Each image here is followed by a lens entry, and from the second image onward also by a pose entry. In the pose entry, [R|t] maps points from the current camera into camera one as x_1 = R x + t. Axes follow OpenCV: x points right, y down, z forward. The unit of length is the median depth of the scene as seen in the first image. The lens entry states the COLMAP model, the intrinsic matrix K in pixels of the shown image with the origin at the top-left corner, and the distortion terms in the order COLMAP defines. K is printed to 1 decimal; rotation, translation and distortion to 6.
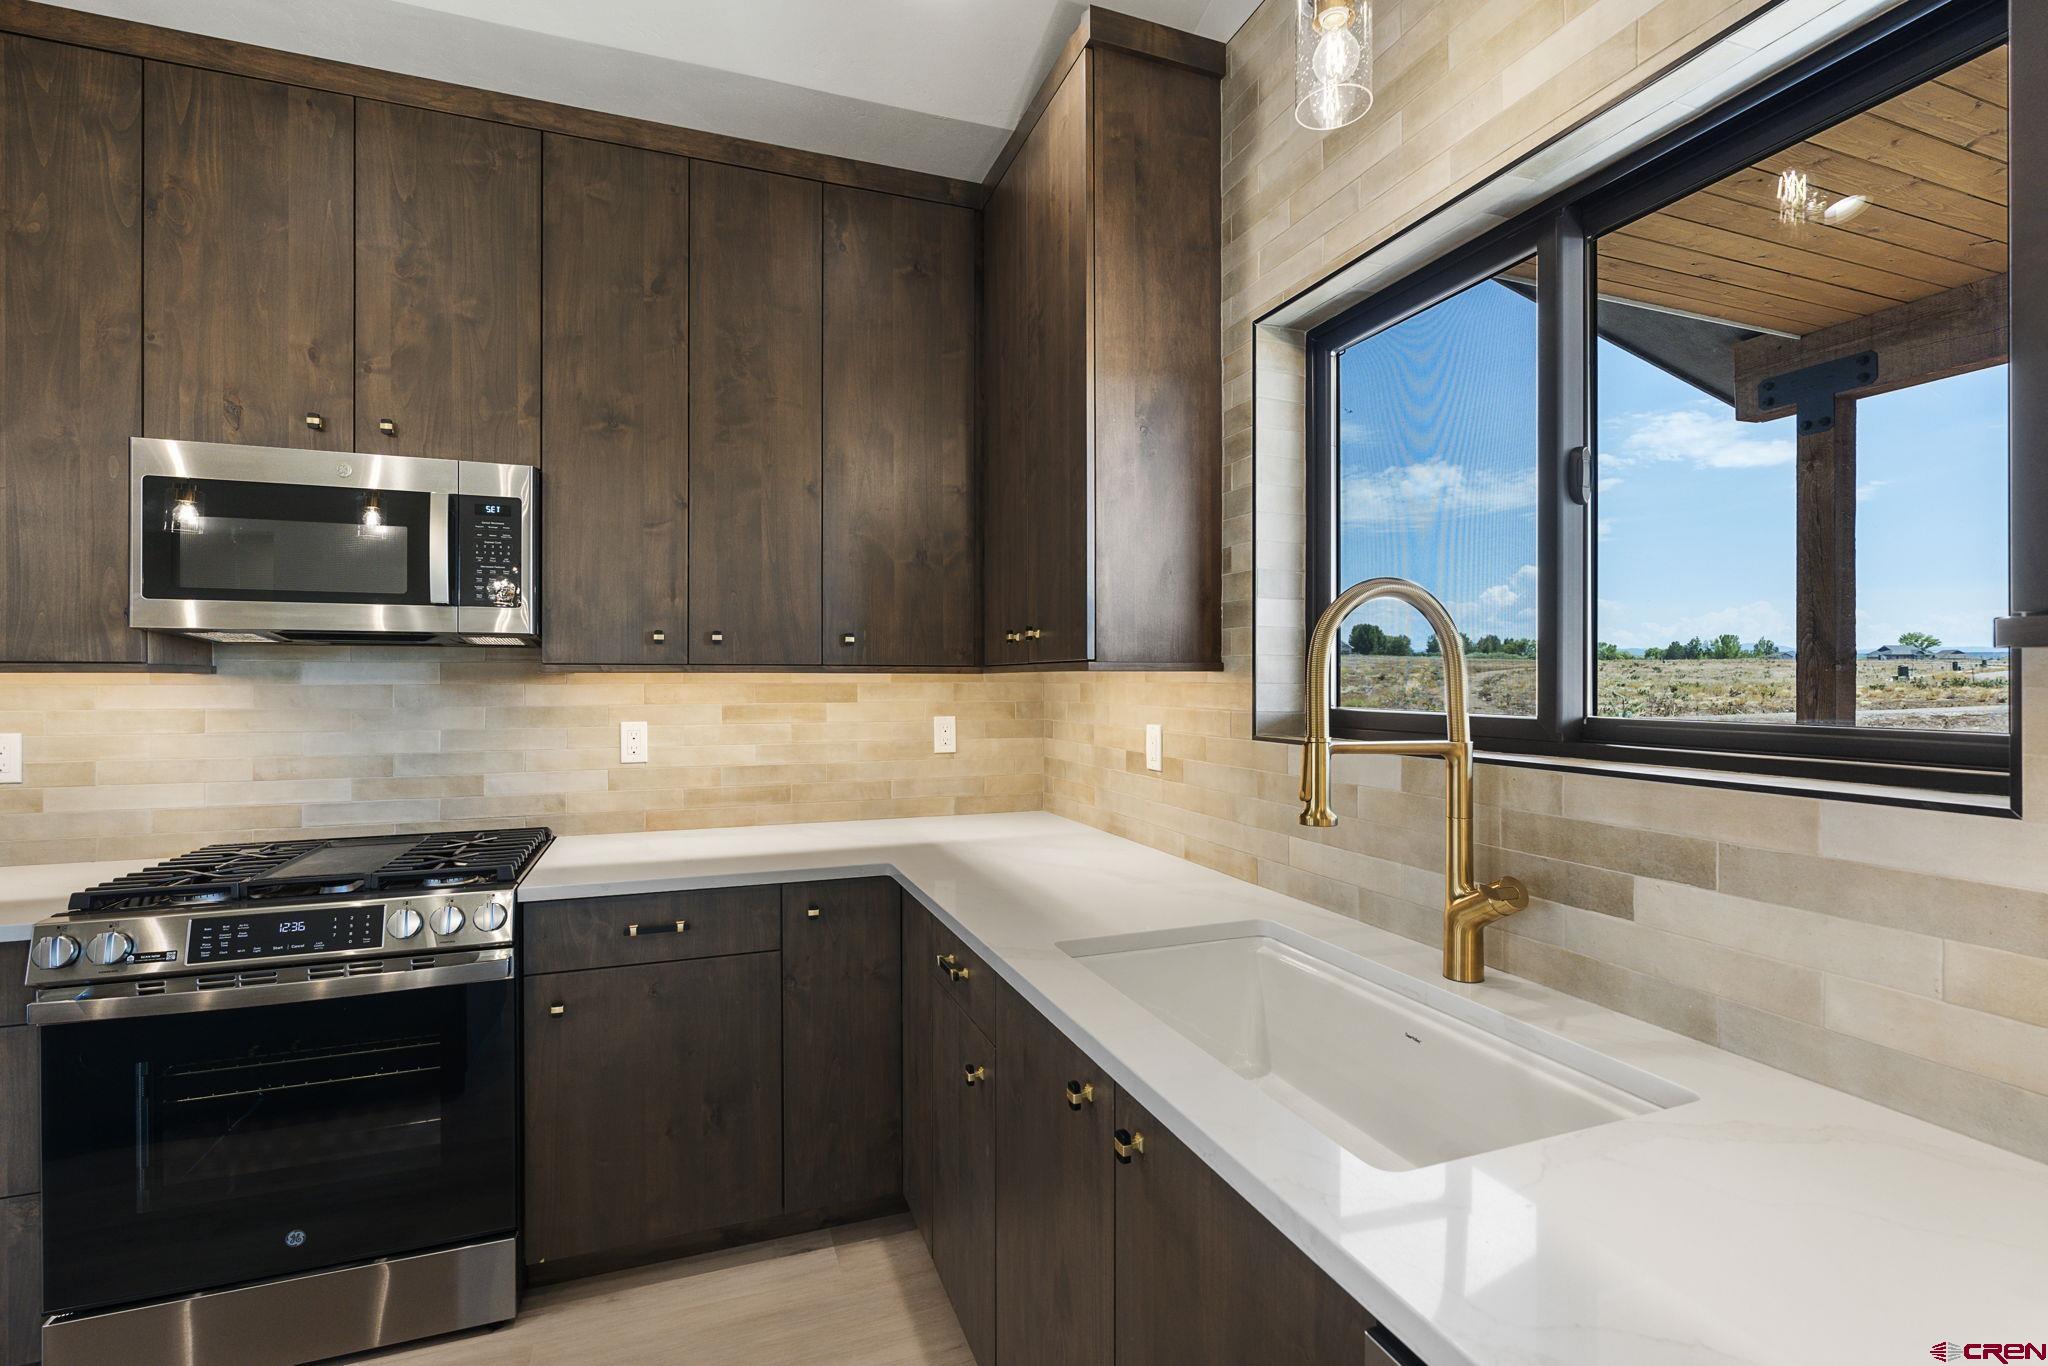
lens RADIAL K [[923.3, 0, 1018.1], [0, 923.3, 678.4], [0, 0, 1]] dist [-0.003929, 0.000736]
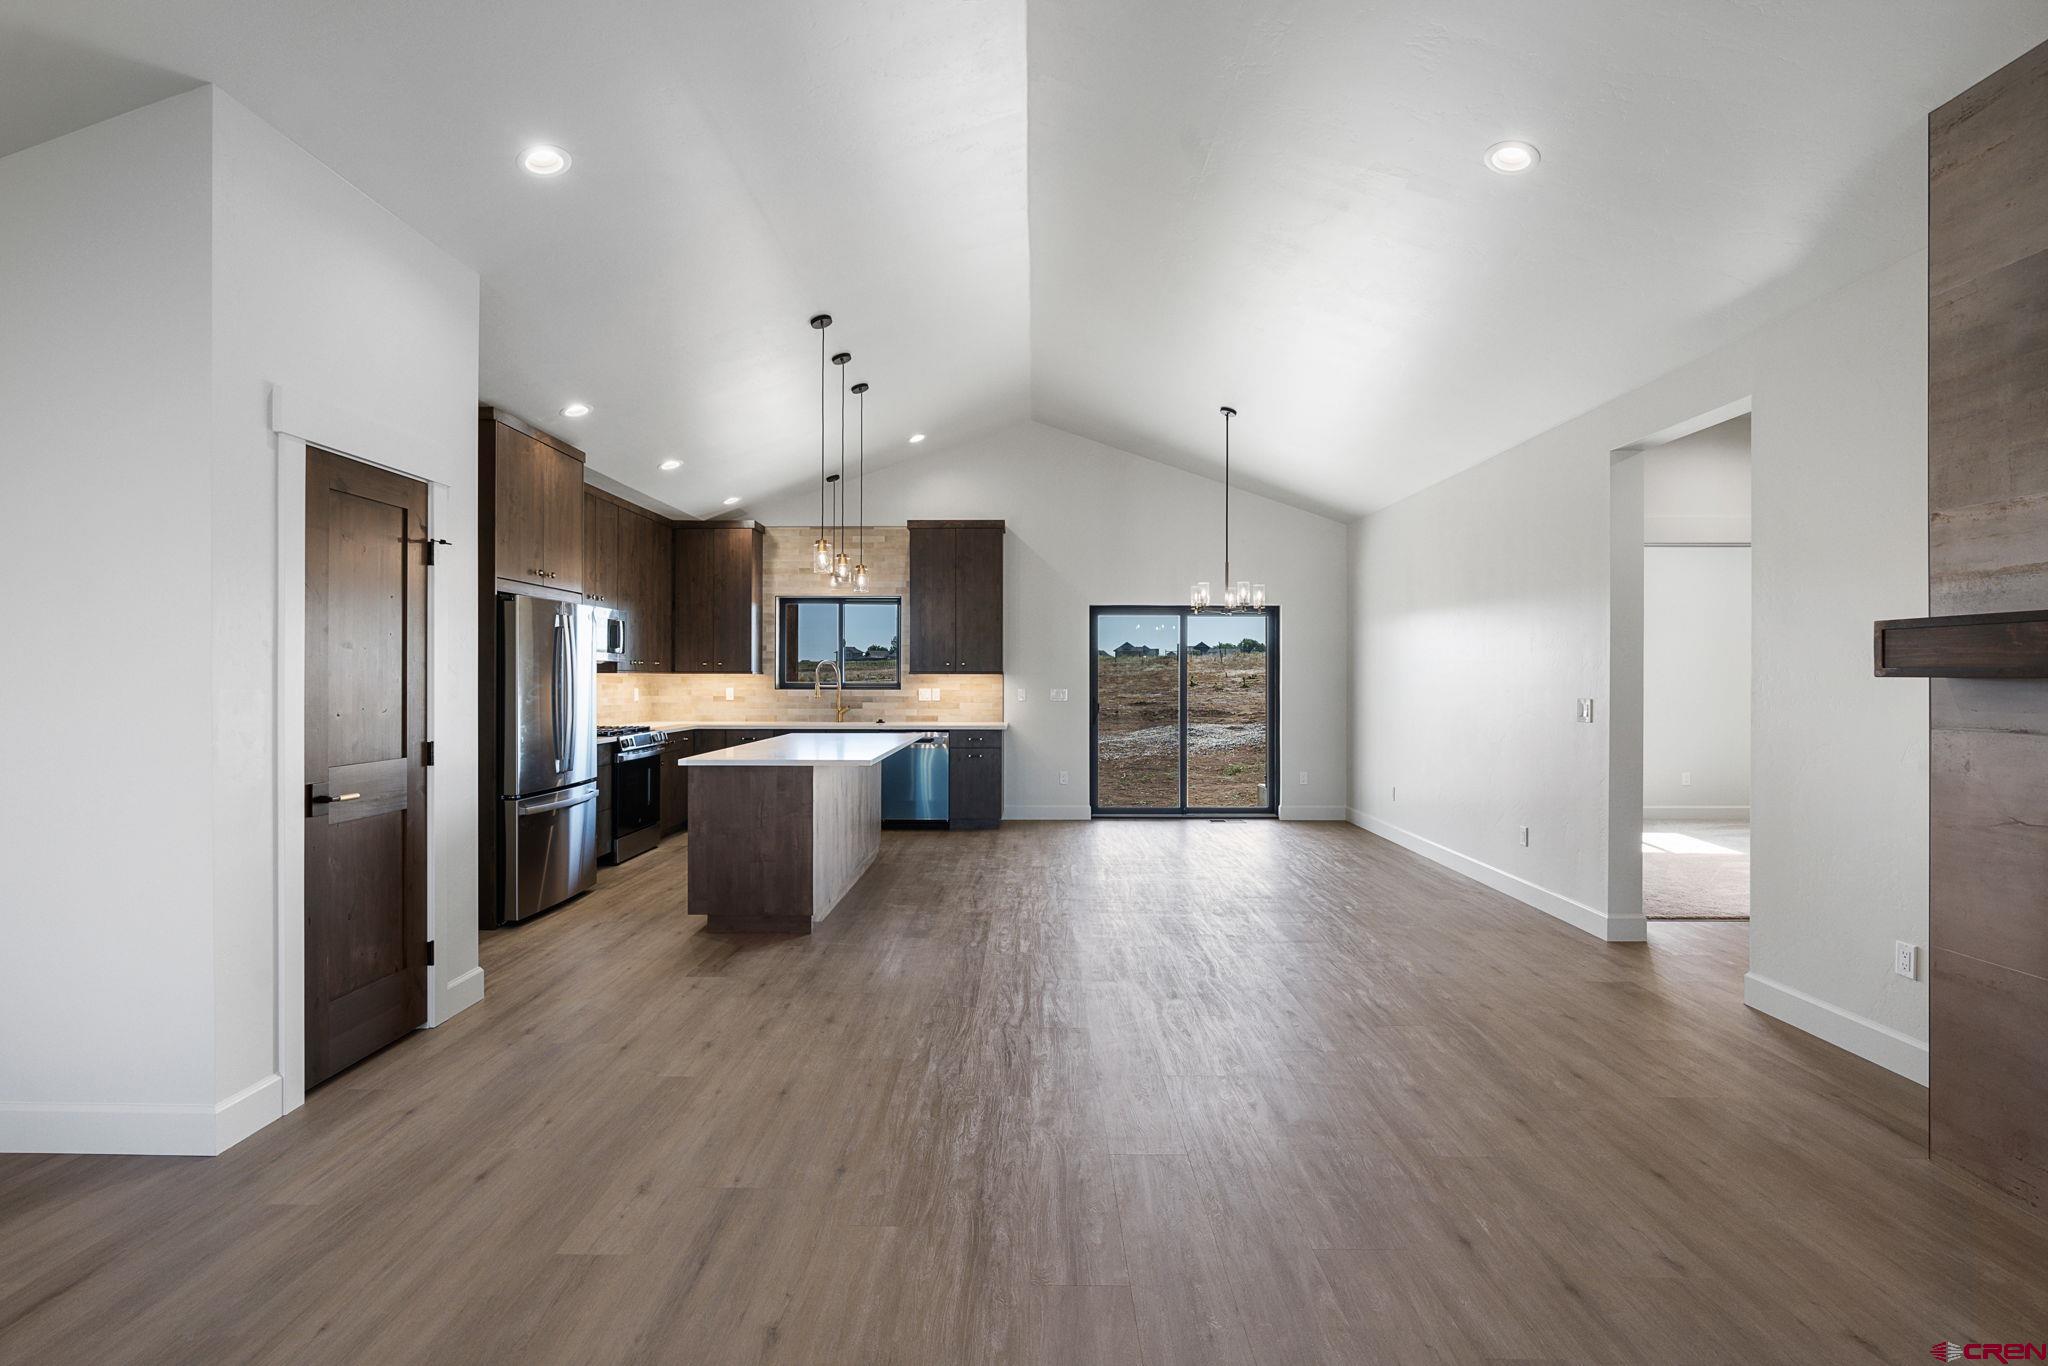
lens RADIAL K [[931.0, 0, 1025.9], [0, 931.0, 677.4], [0, 0, 1]] dist [-0.013403, 0.006453]
pose [[0.348140, 0.001549, 0.937441, -3.244526], [-0.005220, 0.999986, 0.000286, 0.000550], [-0.937428, -0.004994, 0.348143, -1.563340]]
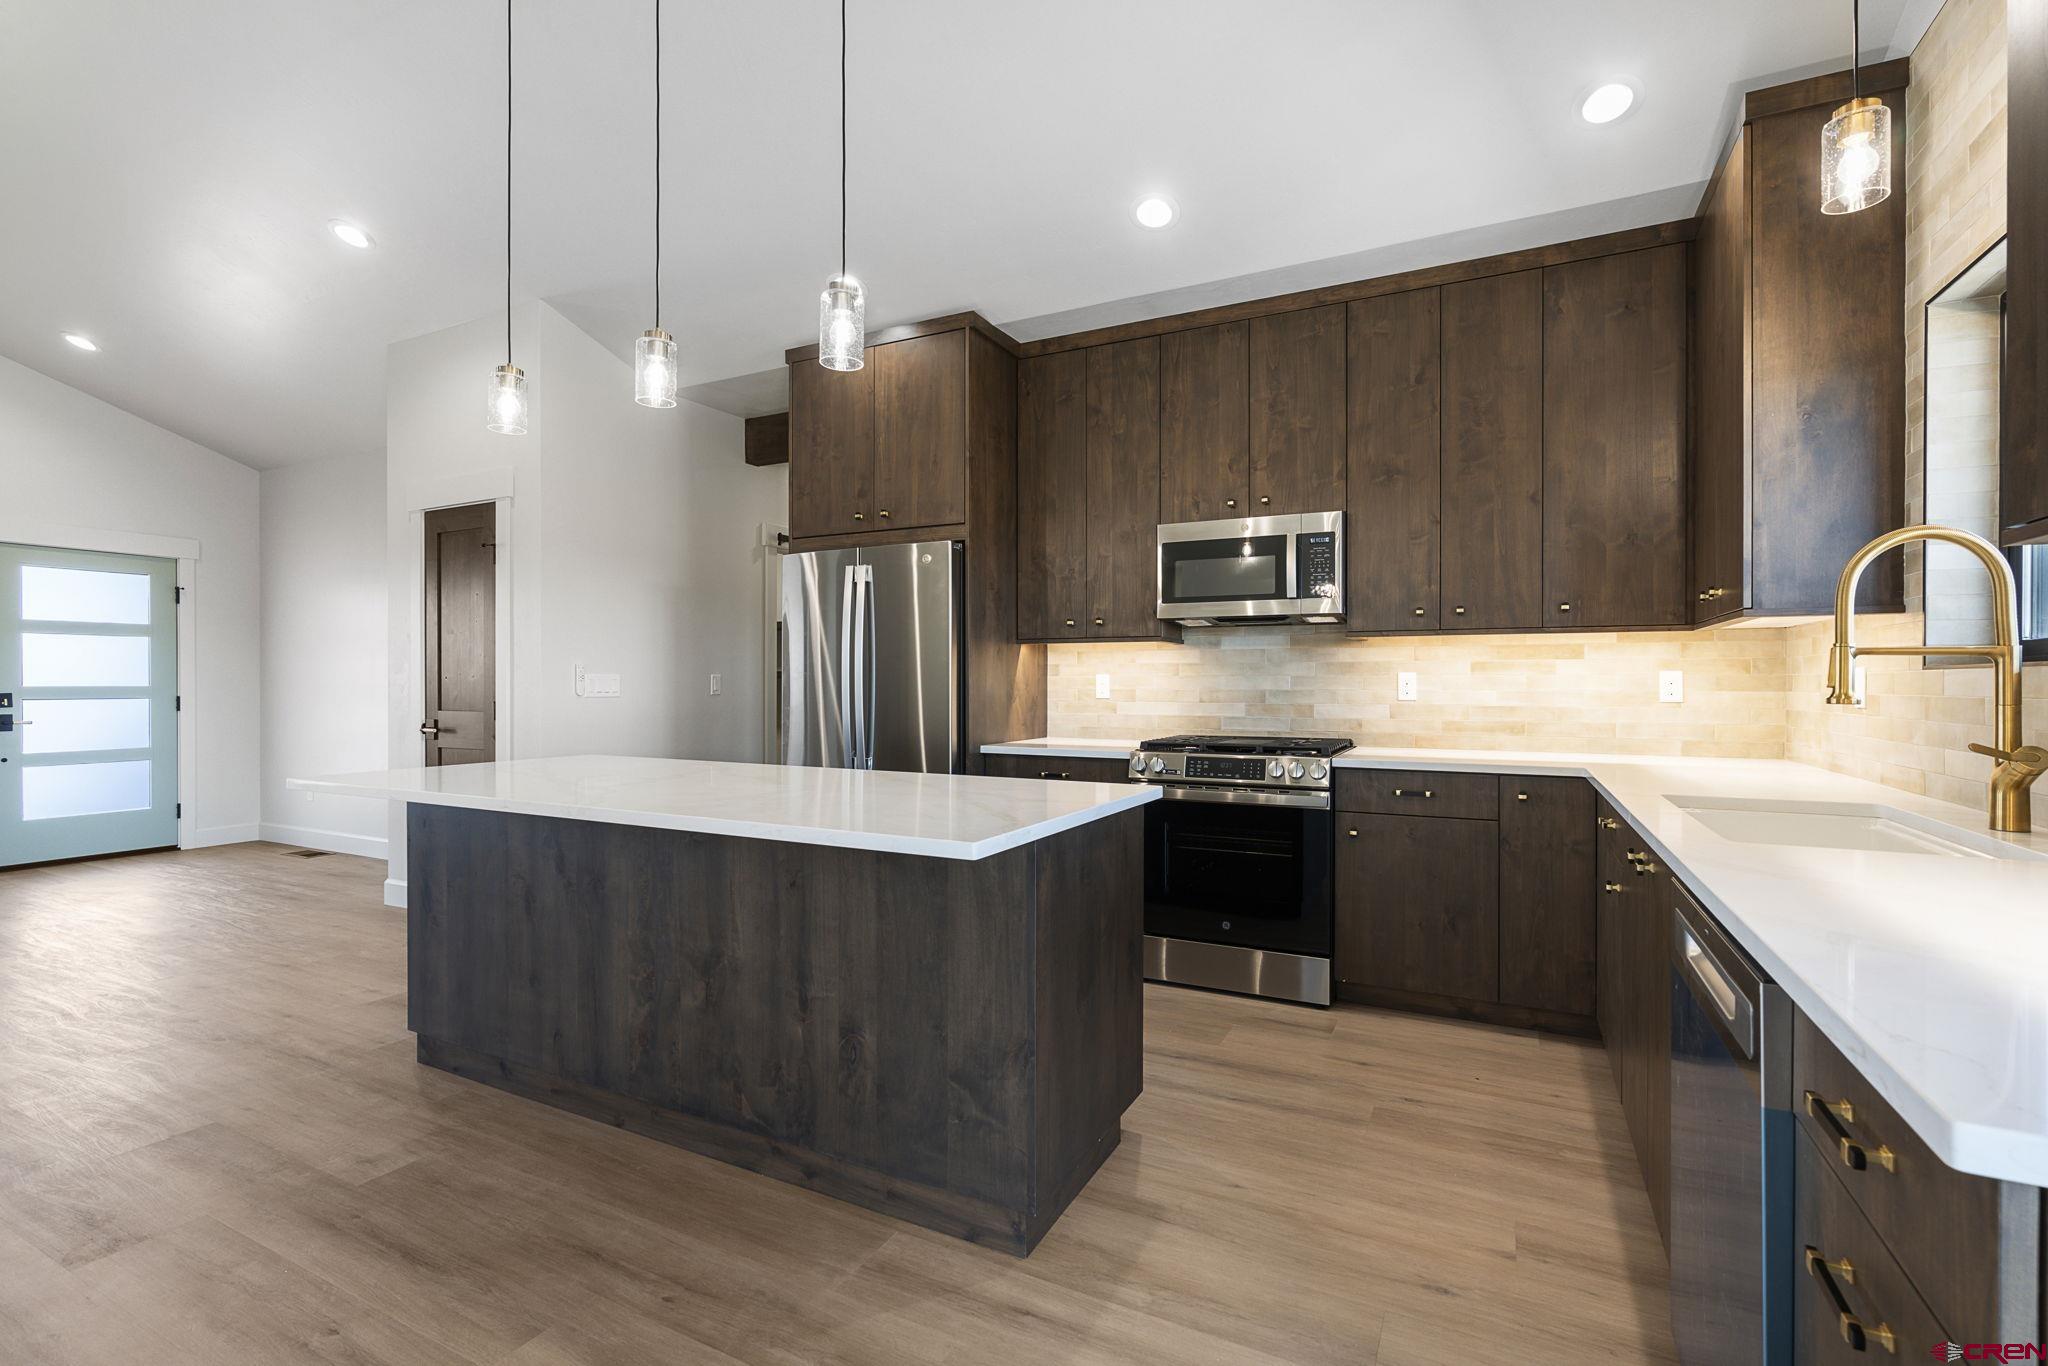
lens RADIAL K [[926.7, 0, 1024.5], [0, 926.7, 686.8], [0, 0, 1]] dist [-0.009708, 0.000739]
pose [[0.678051, 0.004850, -0.734998, 0.308450], [-0.000173, 0.999979, 0.006439, 0.073932], [0.735014, -0.004238, 0.678038, -0.542254]]
